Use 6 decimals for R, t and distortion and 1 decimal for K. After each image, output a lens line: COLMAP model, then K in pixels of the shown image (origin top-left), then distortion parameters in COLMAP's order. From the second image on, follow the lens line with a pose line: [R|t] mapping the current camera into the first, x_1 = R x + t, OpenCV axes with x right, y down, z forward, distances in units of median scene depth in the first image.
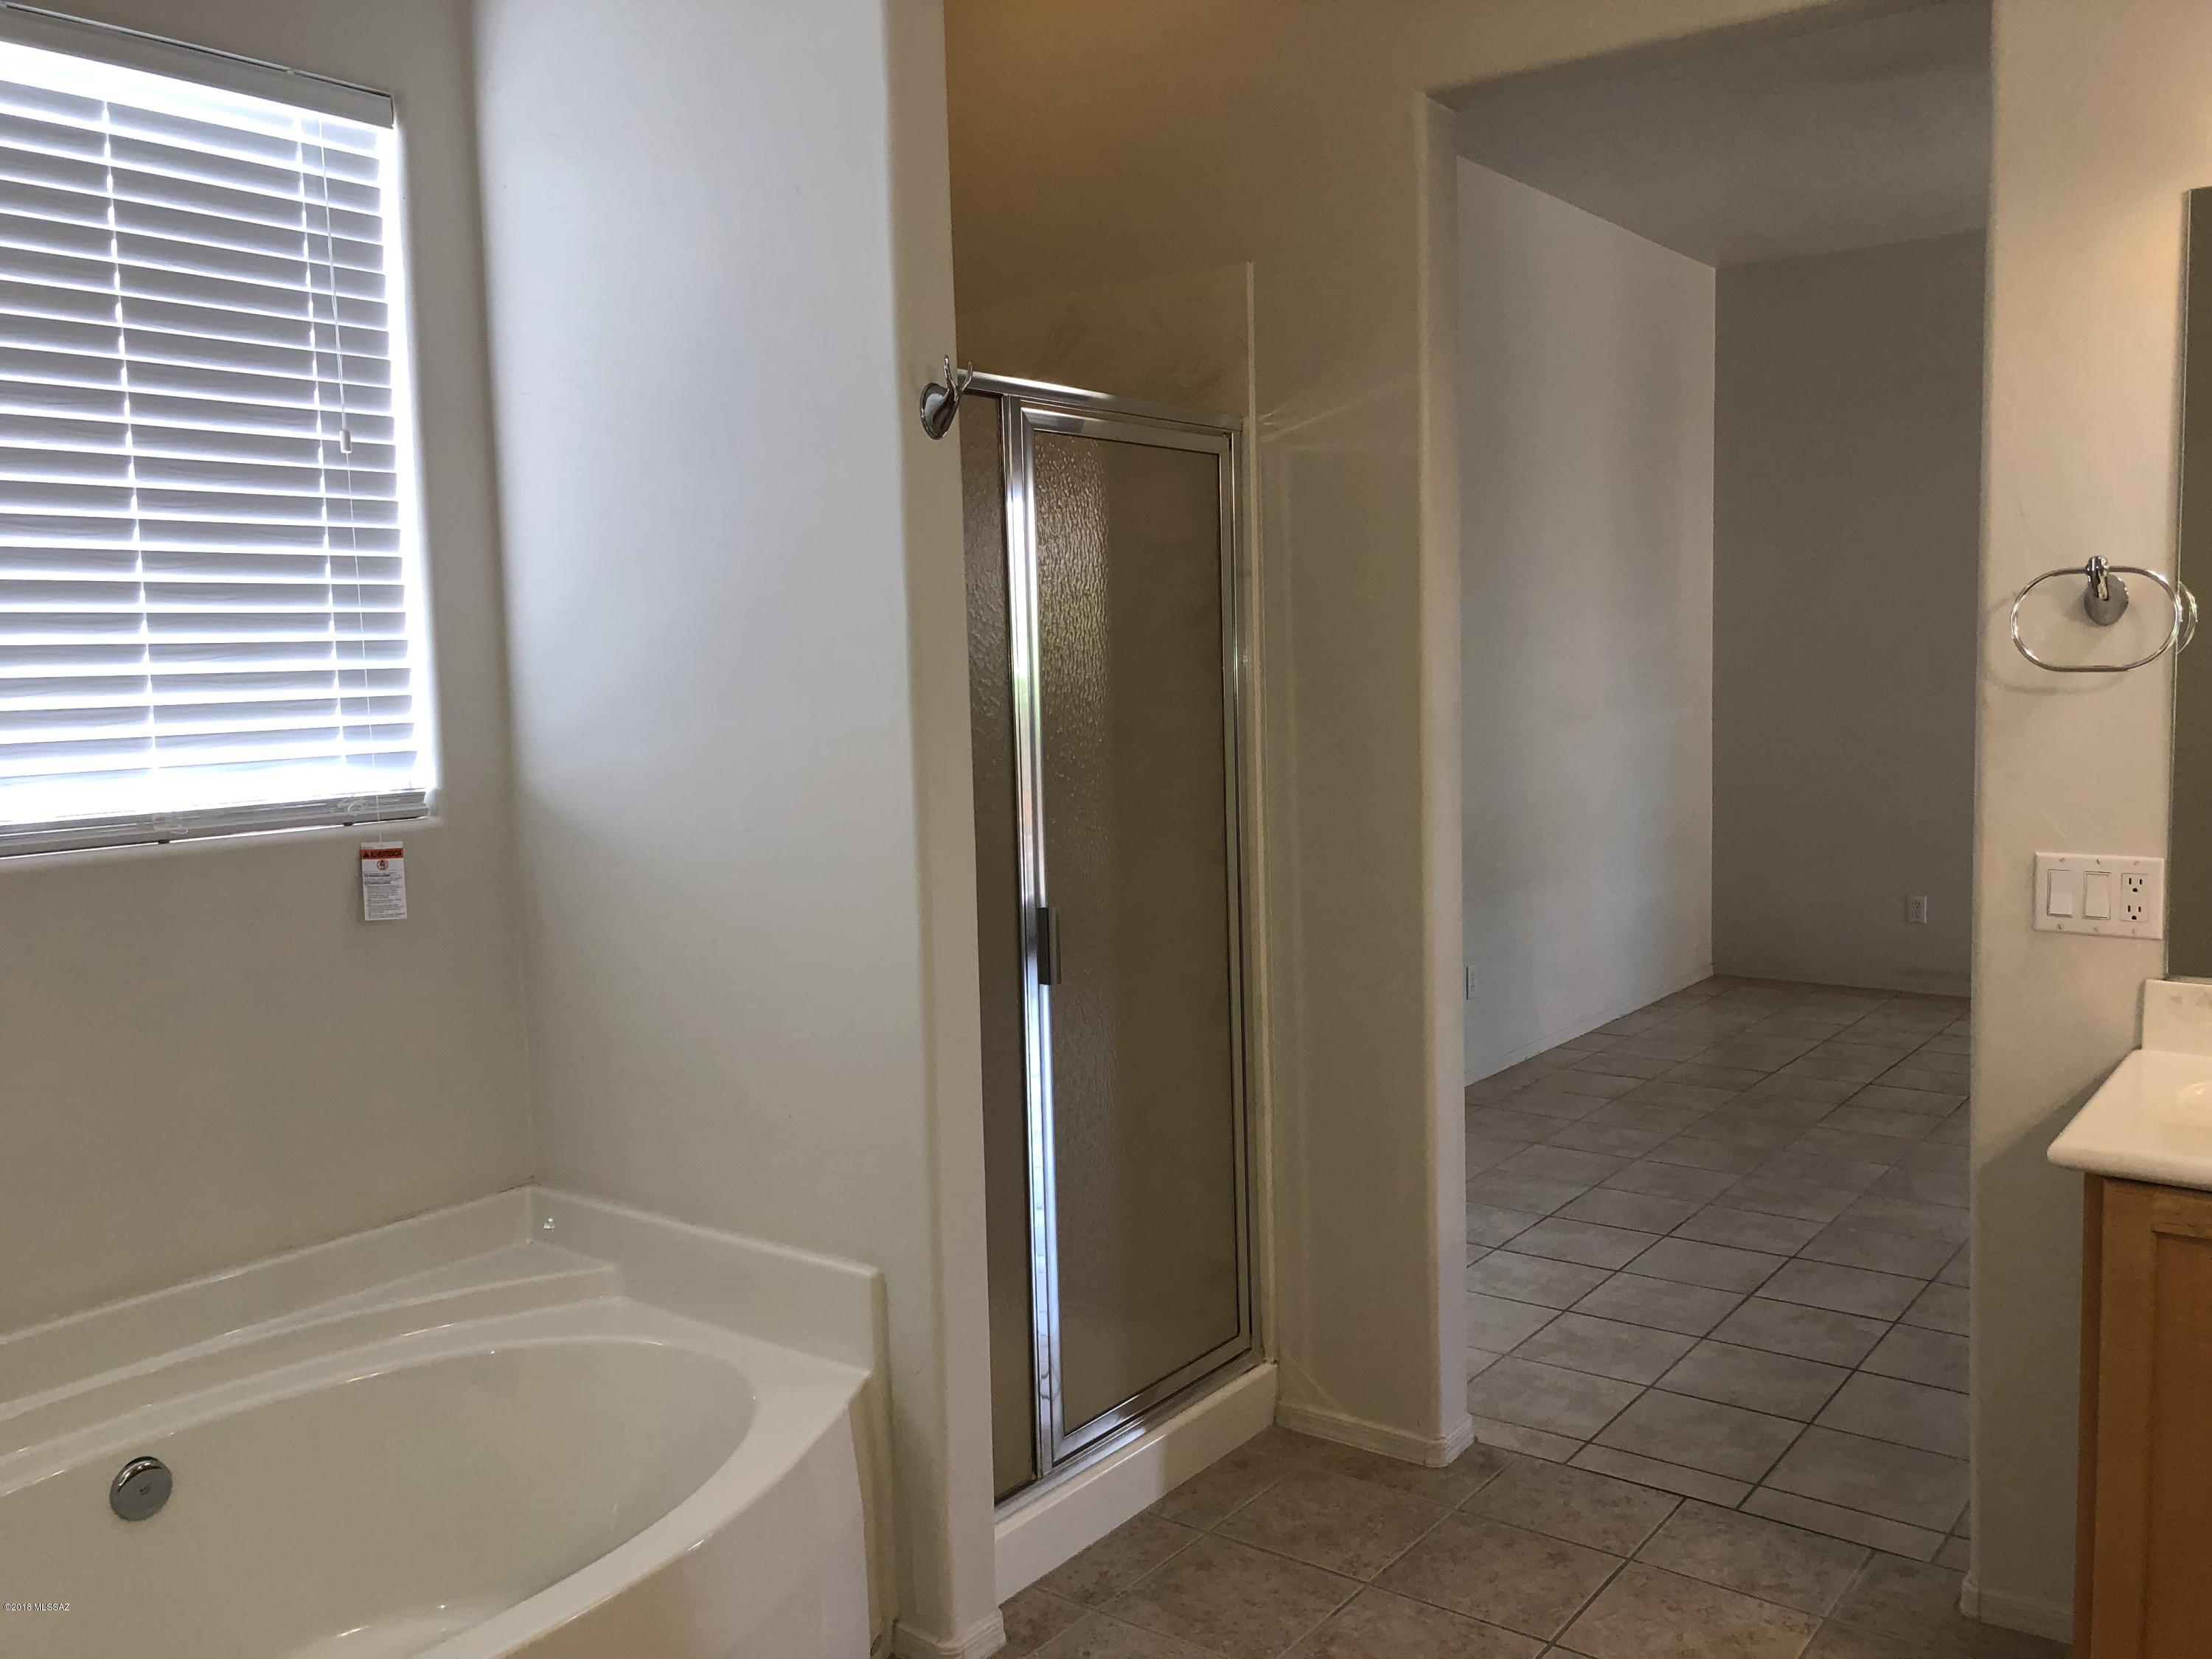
lens RADIAL K [[1811.5, 0, 1106.9], [0, 1811.5, 817.5], [0, 0, 1]] dist [0.012974, -0.025088]
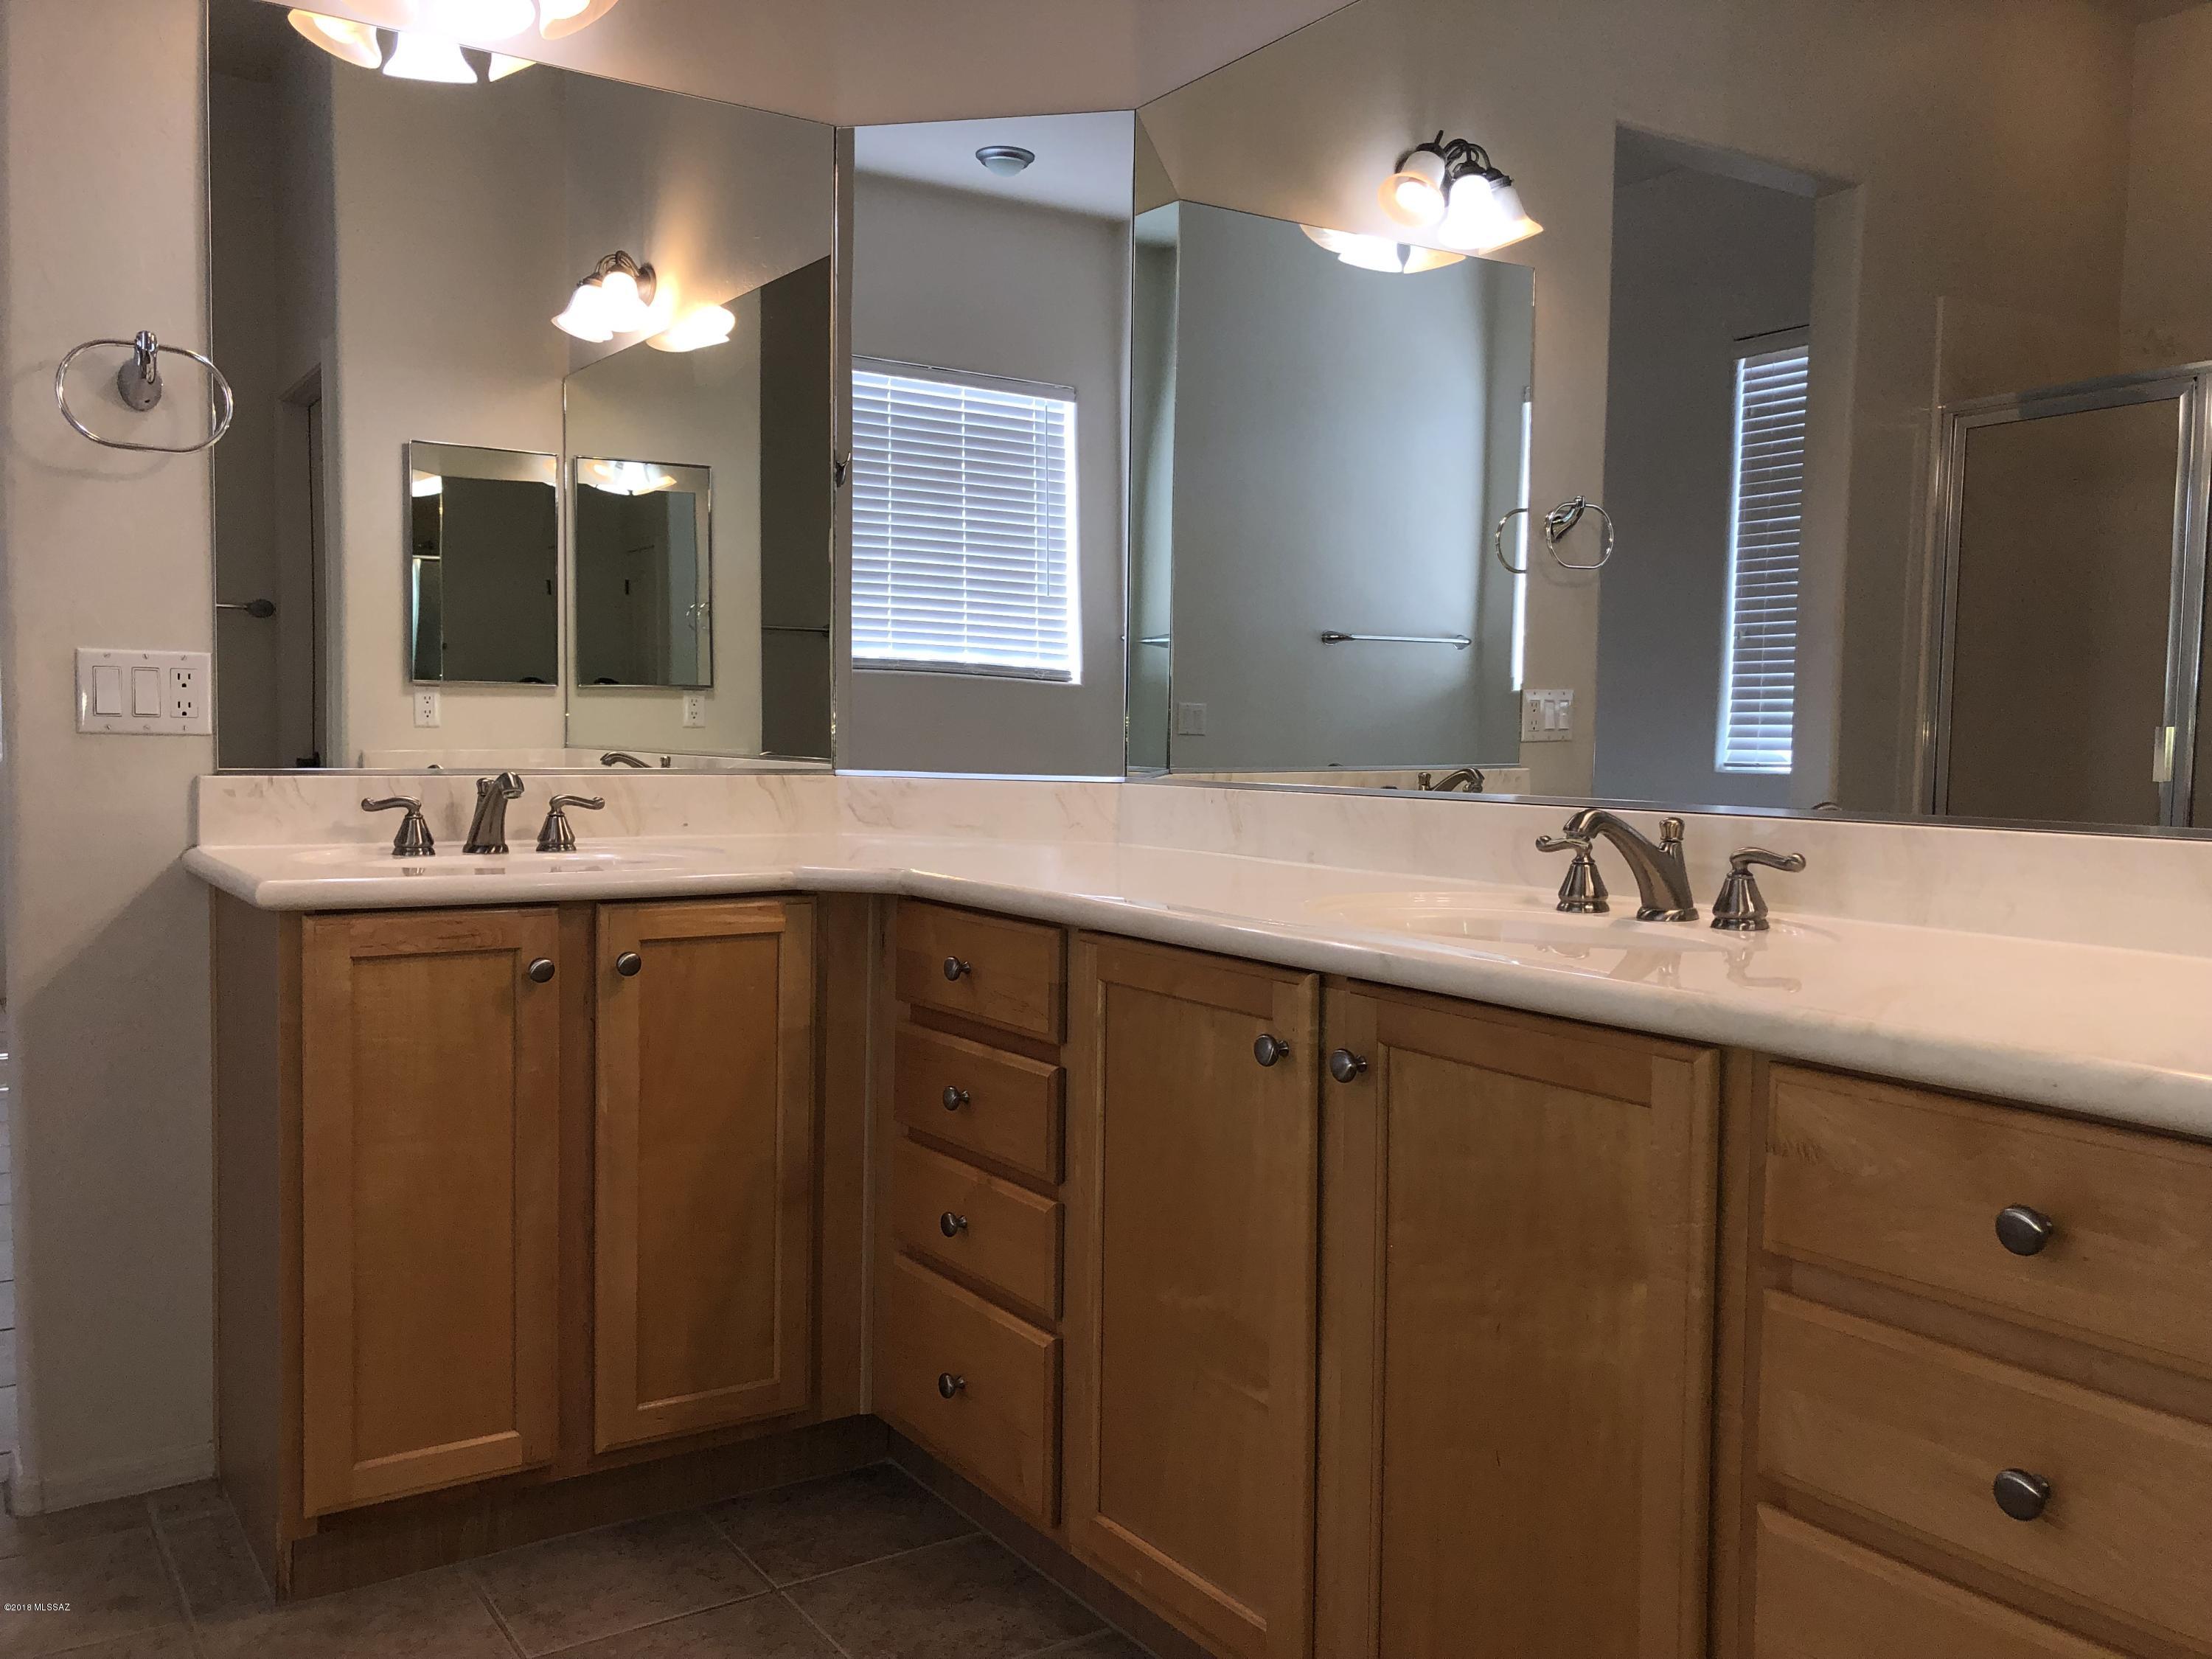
lens RADIAL K [[1811.5, 0, 1108.6], [0, 1811.5, 844.0], [0, 0, 1]] dist [0.012974, -0.025088]
pose [[0.324117, -0.034329, 0.945394, -0.206534], [0.060062, 0.998072, 0.015650, 0.141178], [-0.944108, 0.051710, 0.325554, 0.208306]]
